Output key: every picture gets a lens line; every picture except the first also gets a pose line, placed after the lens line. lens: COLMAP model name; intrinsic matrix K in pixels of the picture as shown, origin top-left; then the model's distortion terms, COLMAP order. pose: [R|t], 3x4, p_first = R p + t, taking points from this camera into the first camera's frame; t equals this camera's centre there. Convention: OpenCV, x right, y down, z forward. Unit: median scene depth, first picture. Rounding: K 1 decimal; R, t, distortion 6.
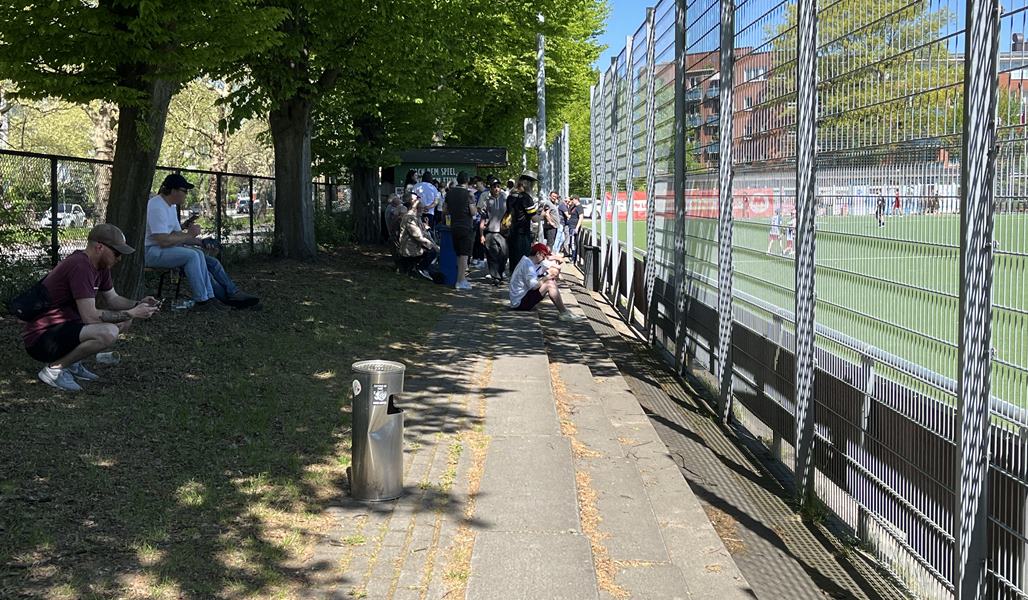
lens RADIAL K [[1145.3, 0, 514.1], [0, 1145.3, 299.1], [0, 0, 1]] dist [0.004182, 0.000000]
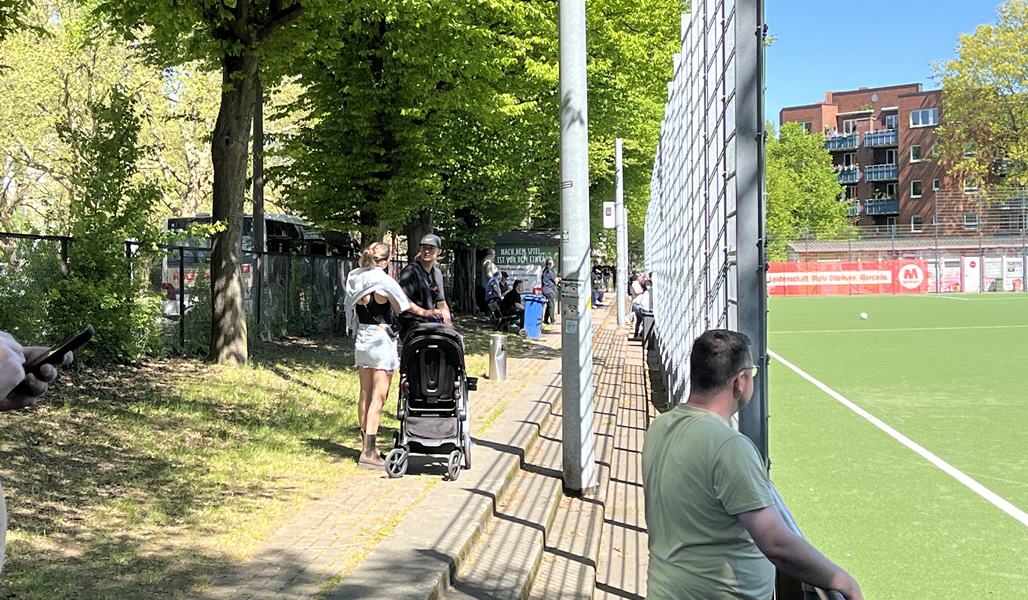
lens RADIAL K [[1668.8, 0, 513.2], [0, 1668.8, 299.5], [0, 0, 1]] dist [0.047180, 0.000000]
pose [[0.996940, -0.000703, -0.078164, 0.058455], [-0.004708, 0.997604, -0.069025, 0.058440], [0.078025, 0.069182, 0.994548, -0.745447]]
